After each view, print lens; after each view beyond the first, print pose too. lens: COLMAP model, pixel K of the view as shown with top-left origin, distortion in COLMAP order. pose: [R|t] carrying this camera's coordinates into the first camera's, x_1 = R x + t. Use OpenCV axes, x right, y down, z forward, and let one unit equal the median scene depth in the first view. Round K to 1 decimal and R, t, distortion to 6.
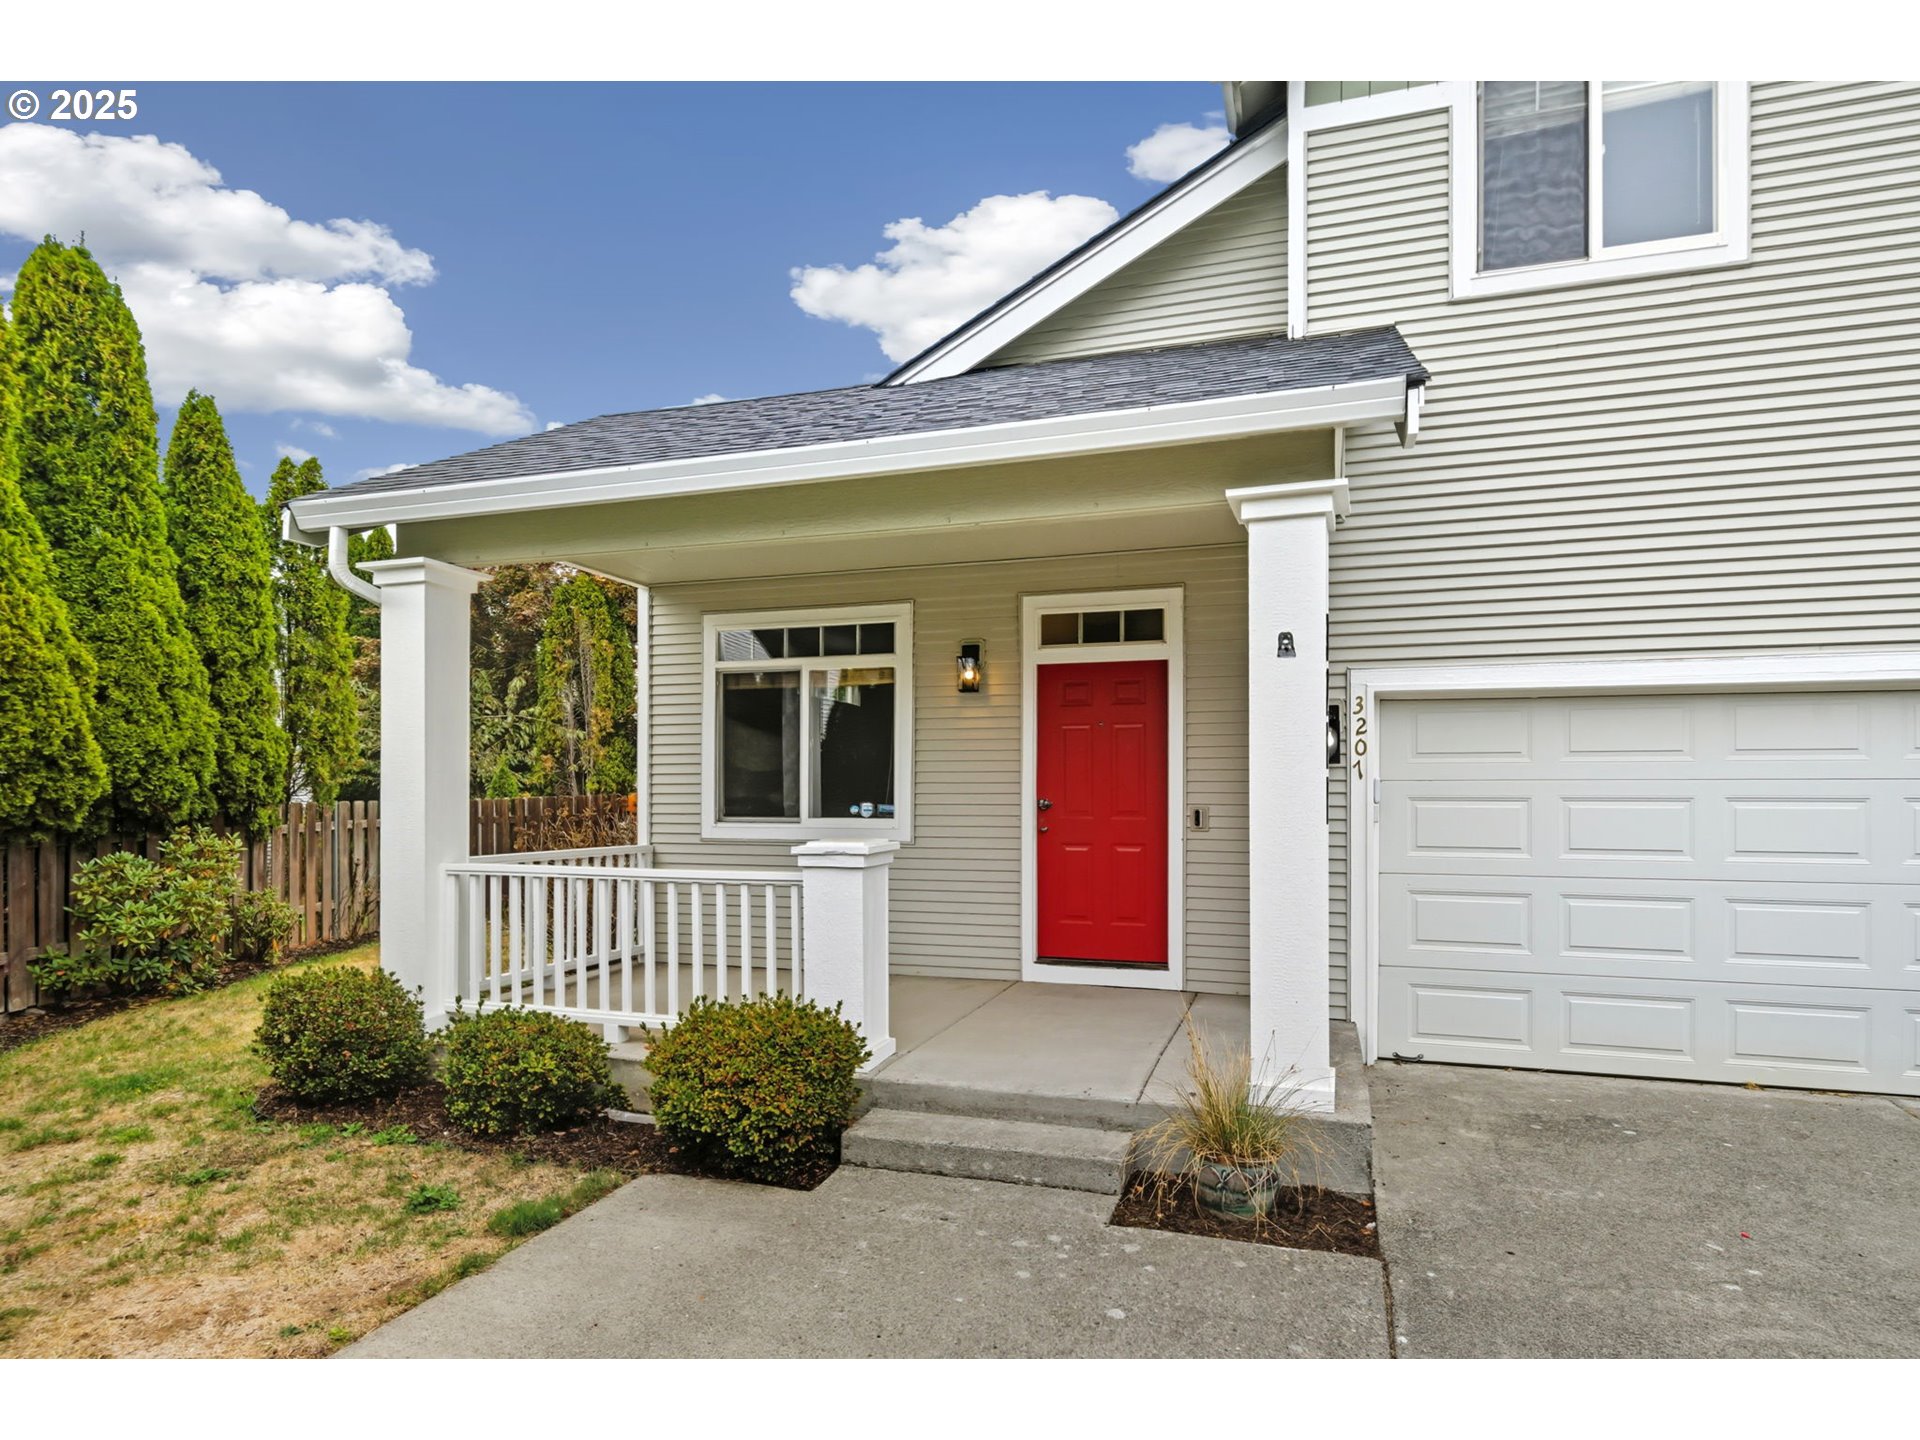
lens RADIAL K [[1060.3, 0, 968.1], [0, 1060.3, 805.0], [0, 0, 1]] dist [-0.007011, -0.002496]
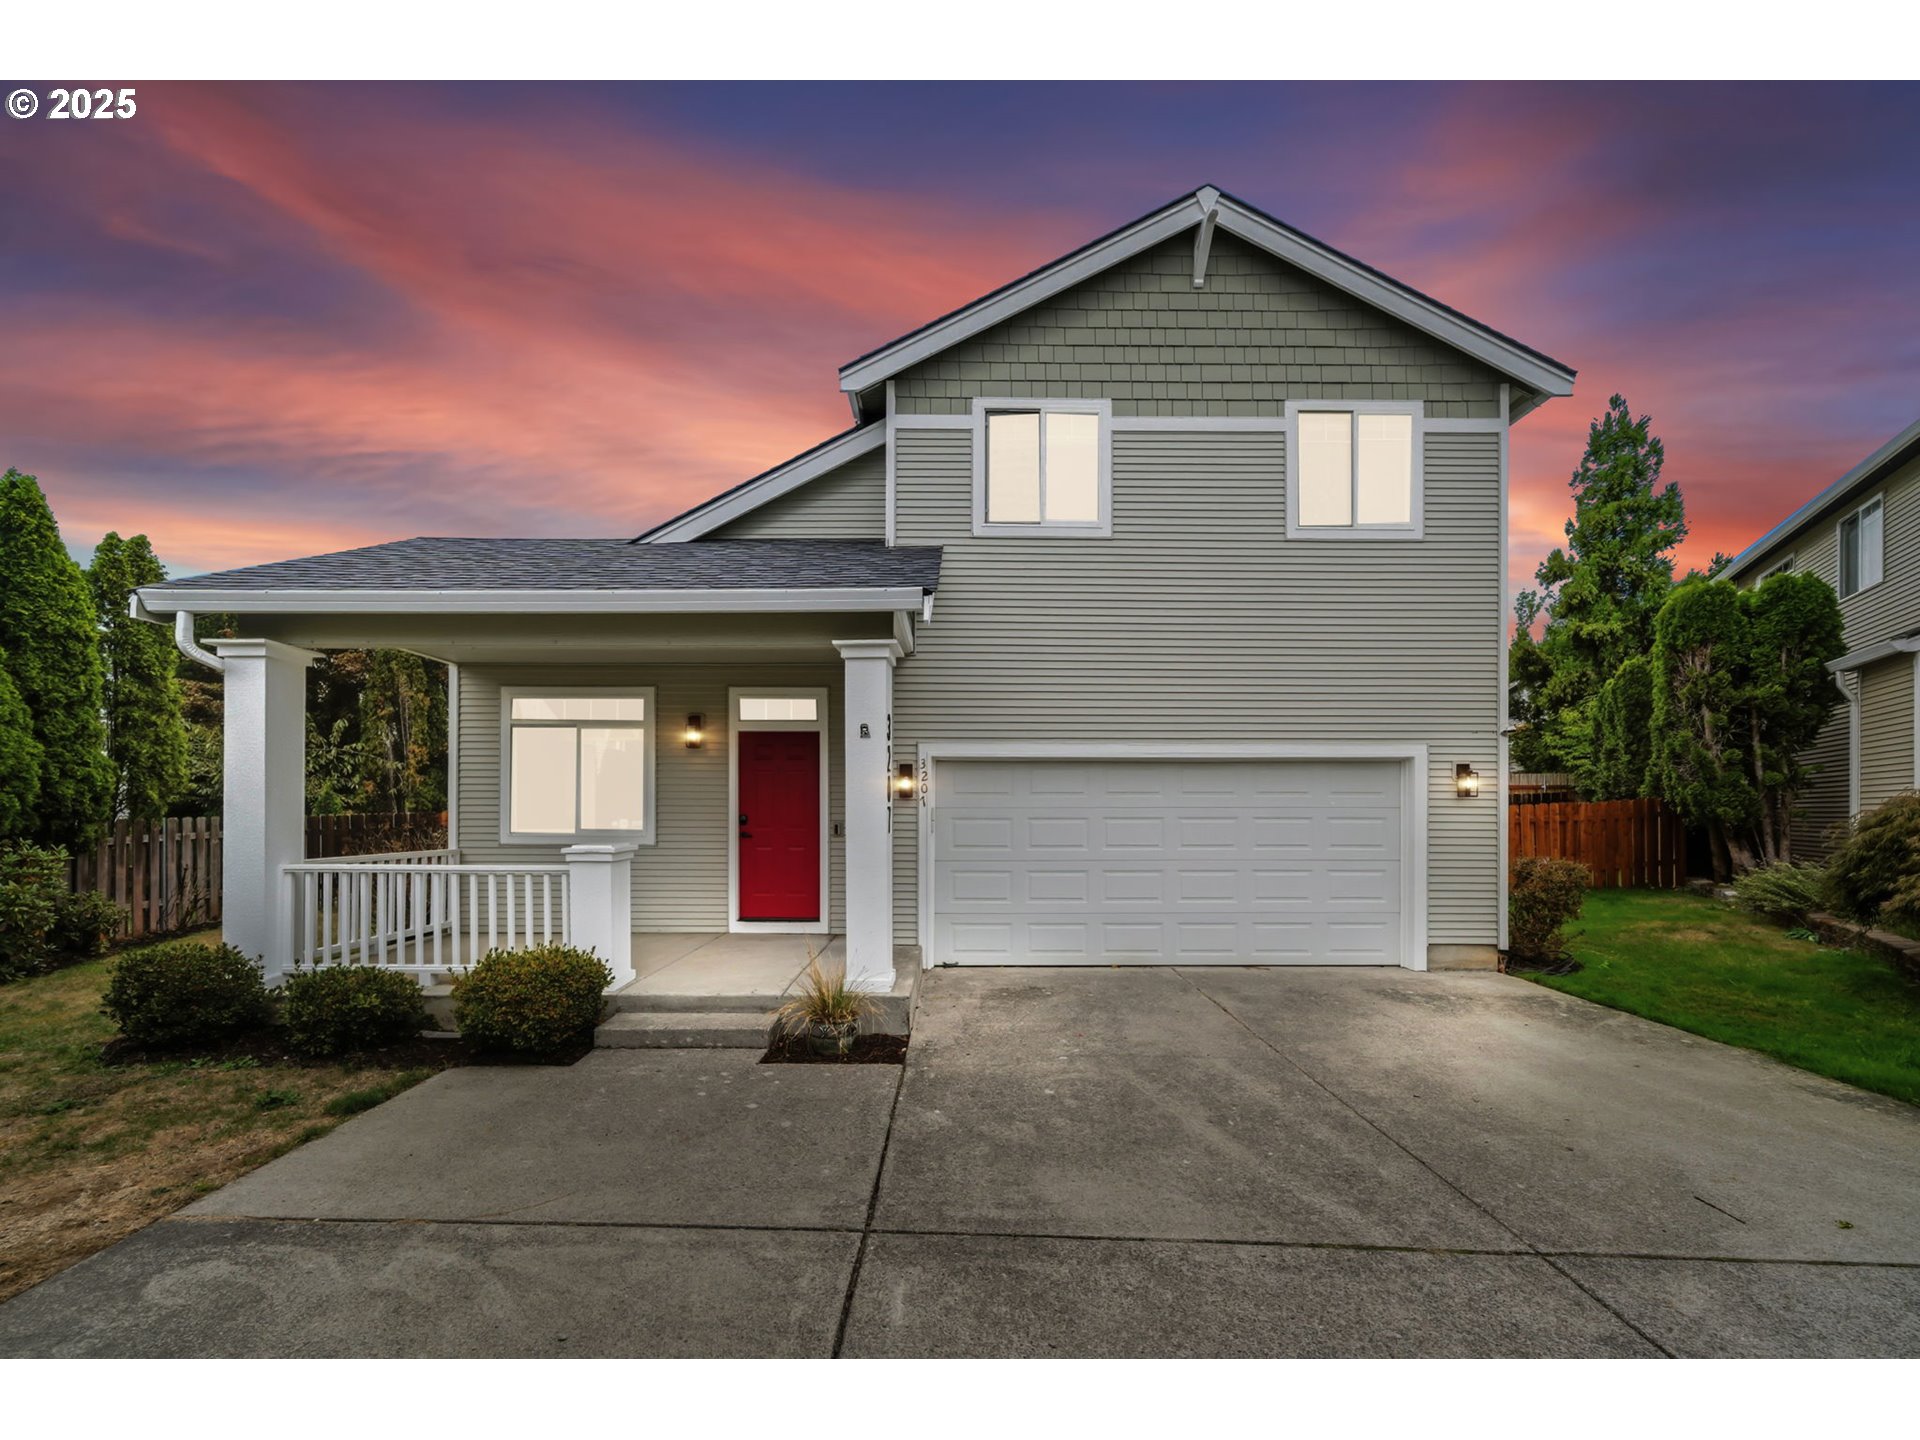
lens RADIAL K [[733.8, 0, 955.7], [0, 733.8, 816.9], [0, 0, 1]] dist [-0.008814, 0.002819]
pose [[0.955476, 0.000091, 0.295068, 0.038207], [0.001142, 0.999991, -0.004003, -0.001027], [-0.295066, 0.004162, 0.955468, -0.105164]]
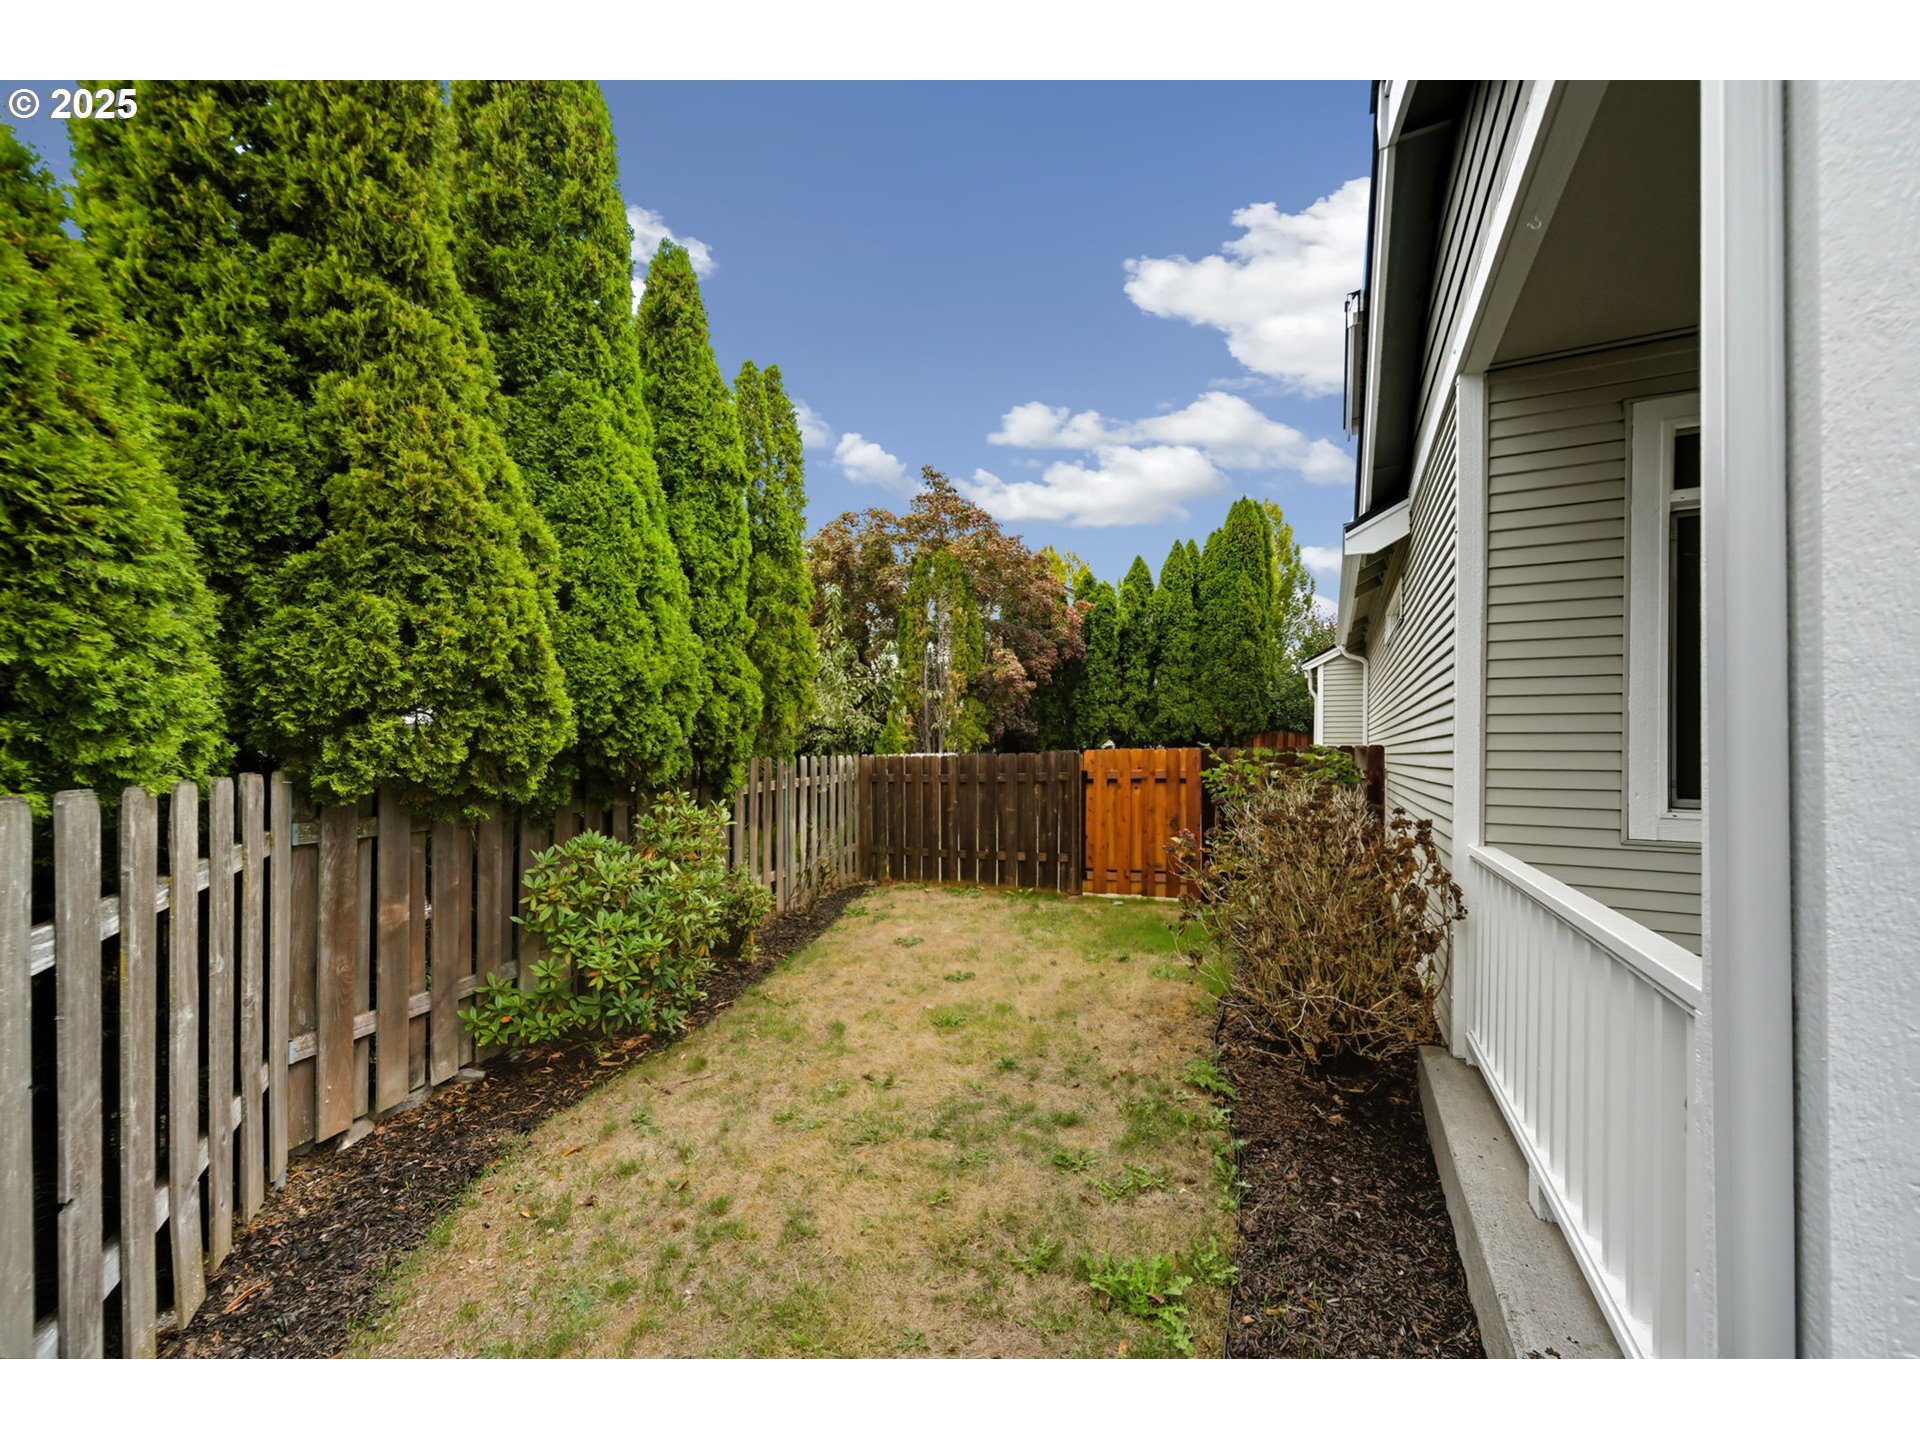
lens RADIAL K [[716.1, 0, 965.7], [0, 716.1, 751.3], [0, 0, 1]] dist [-0.024589, 0.013021]
pose [[0.989498, 0.001666, -0.144536, -0.519829], [-0.002938, 0.999959, -0.008589, -0.003566], [0.144515, 0.008924, 0.989462, 0.608718]]
